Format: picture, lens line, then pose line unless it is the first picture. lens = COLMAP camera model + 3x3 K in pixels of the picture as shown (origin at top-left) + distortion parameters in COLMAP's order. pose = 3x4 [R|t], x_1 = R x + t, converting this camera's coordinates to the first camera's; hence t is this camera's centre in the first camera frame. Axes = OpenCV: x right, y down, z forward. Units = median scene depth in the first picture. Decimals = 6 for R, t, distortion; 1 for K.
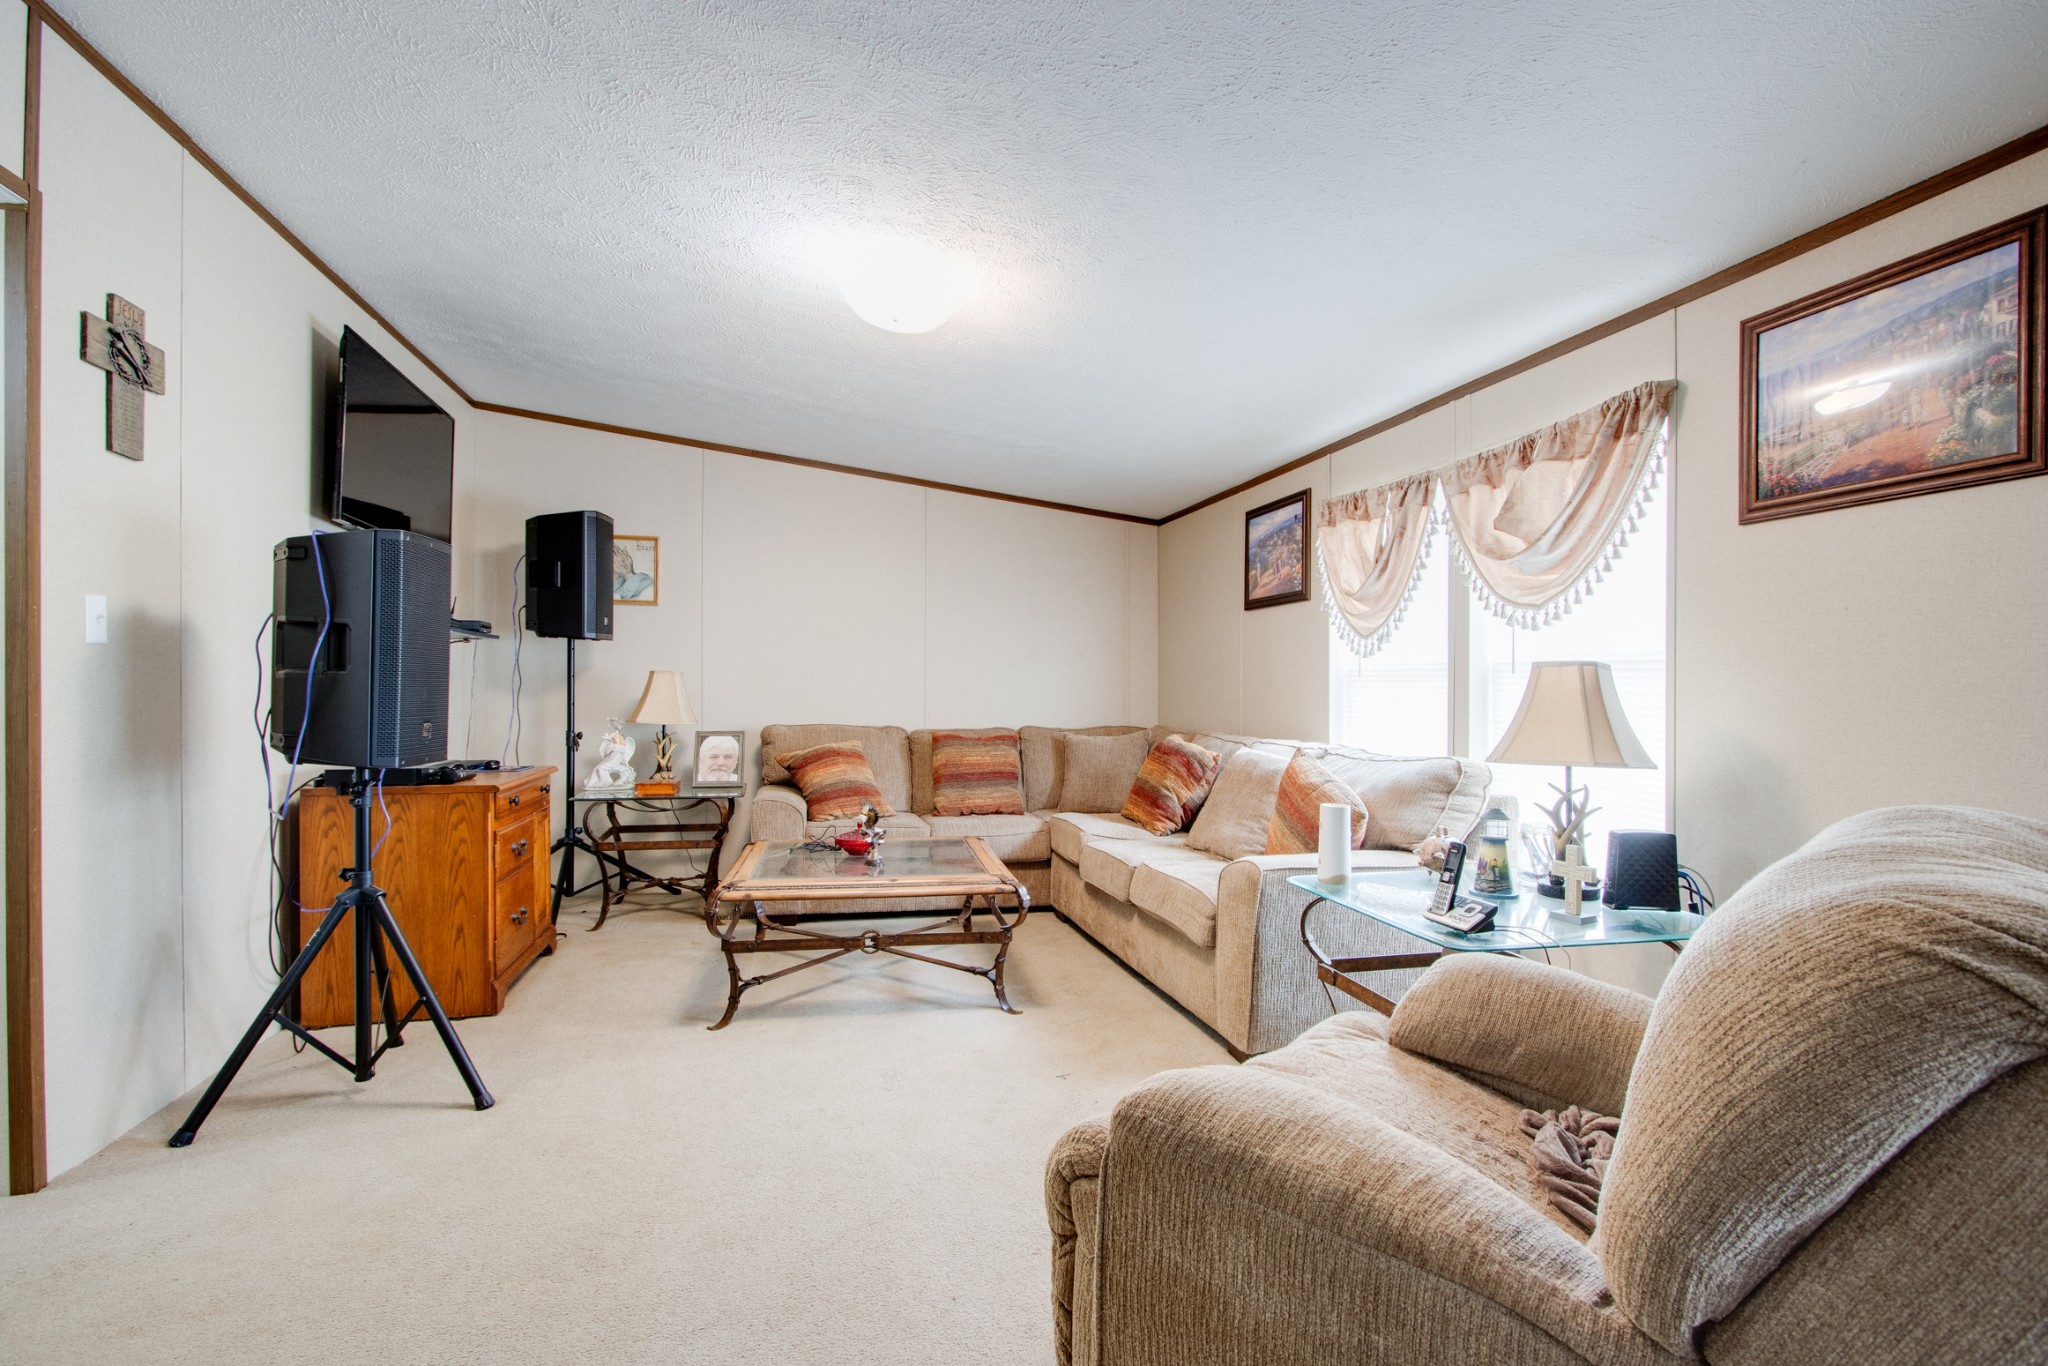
lens RADIAL K [[992.4, 0, 1025.3], [0, 992.4, 698.3], [0, 0, 1]] dist [-0.001602, -0.000472]
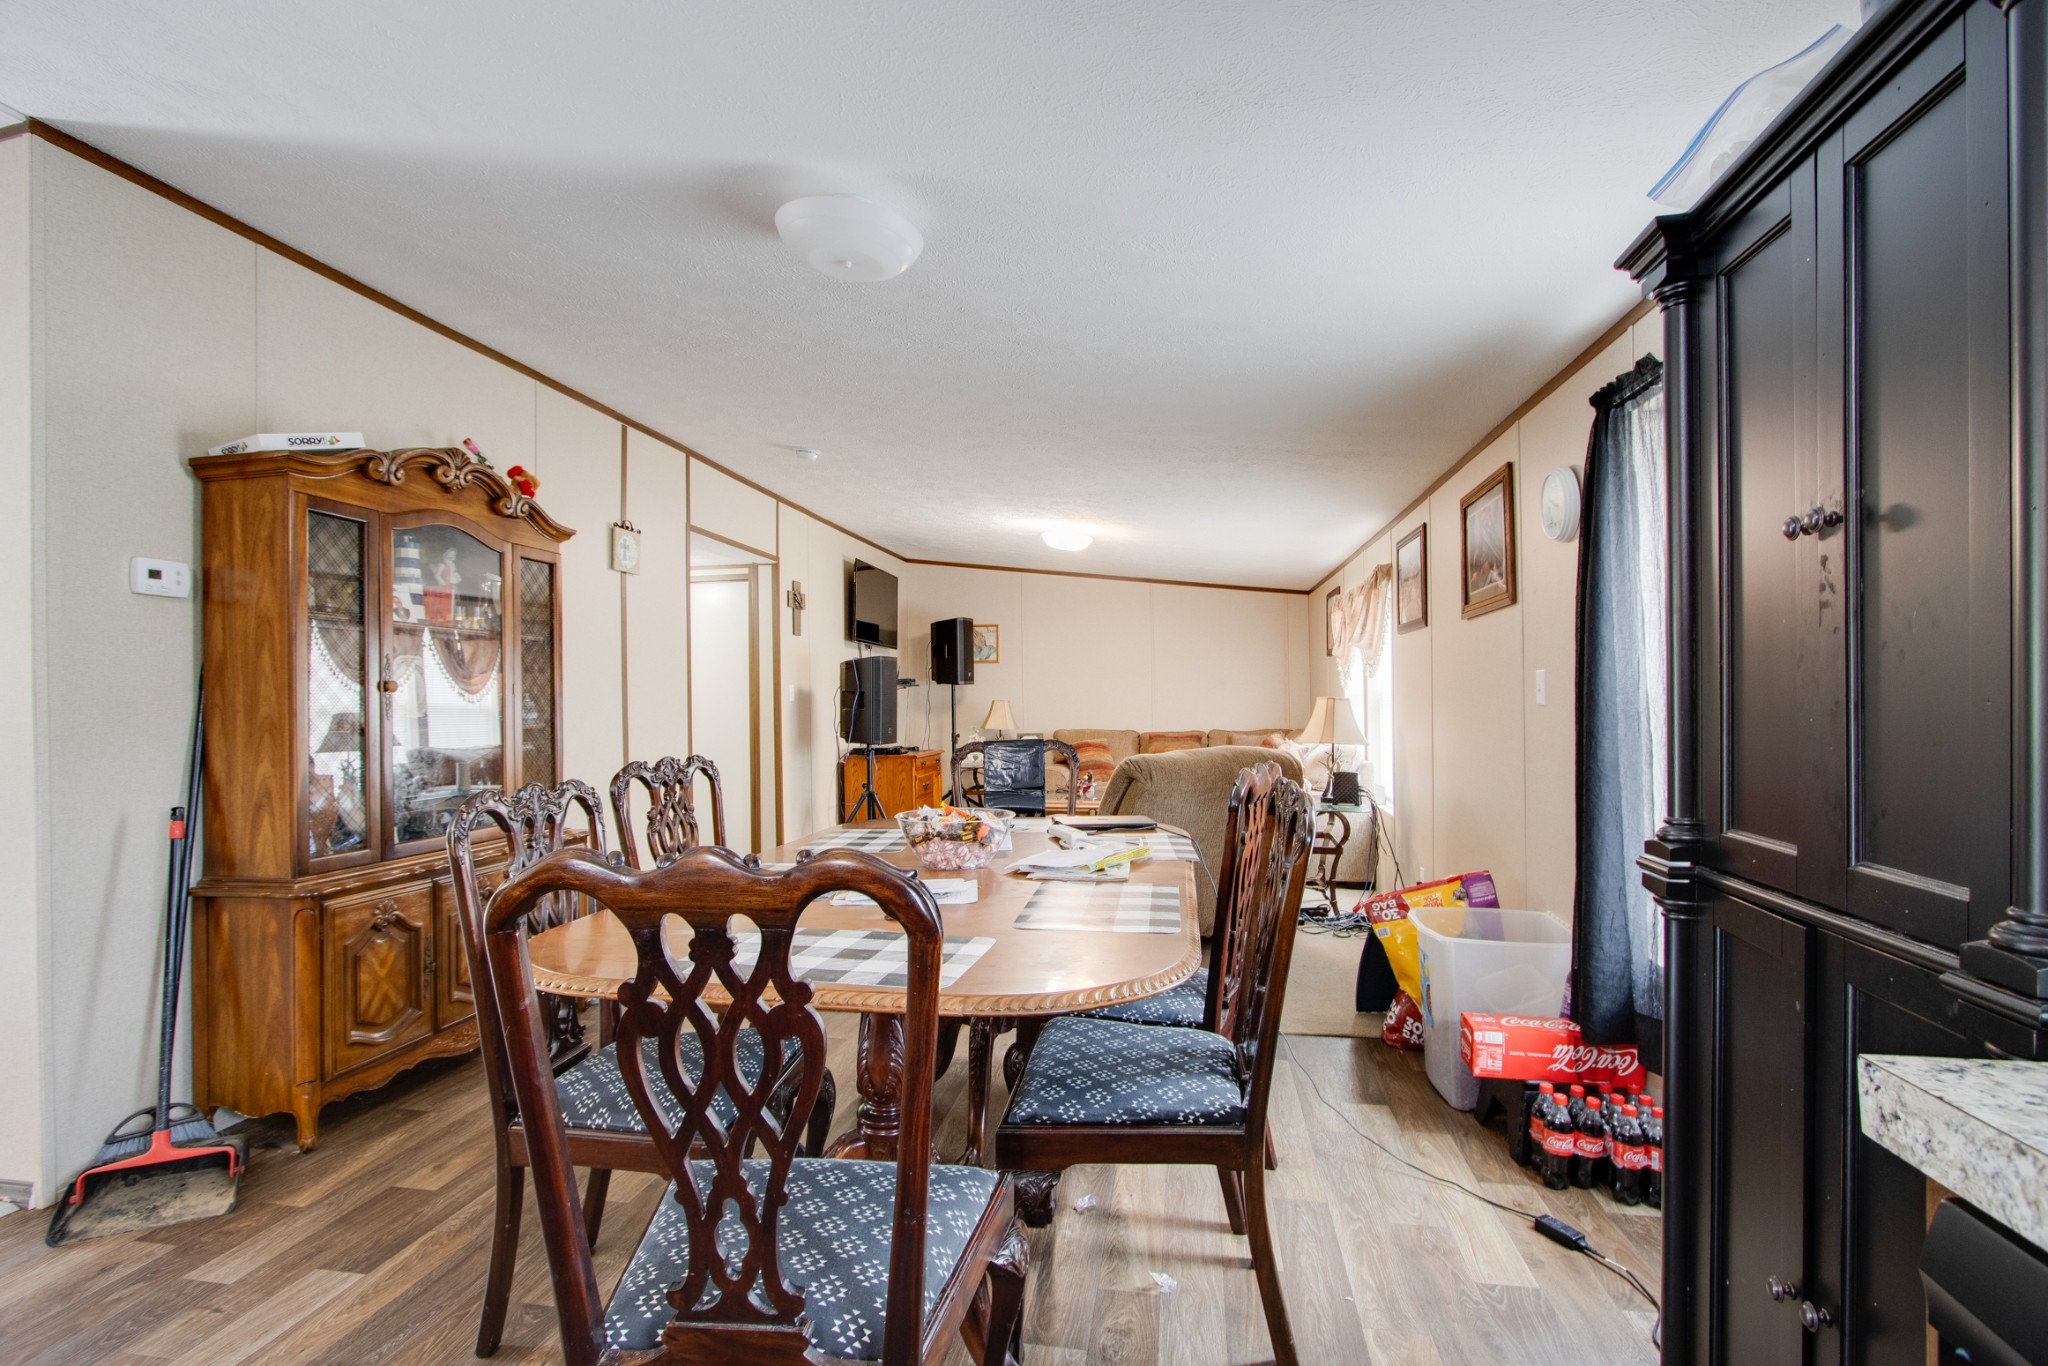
lens RADIAL K [[992.4, 0, 1023.5], [0, 992.4, 702.7], [0, 0, 1]] dist [-0.001602, -0.000472]
pose [[0.921141, -0.016949, -0.388859, 0.538426], [0.014811, 0.999854, -0.008495, -0.009675], [0.388946, 0.002066, 0.921258, -0.927569]]
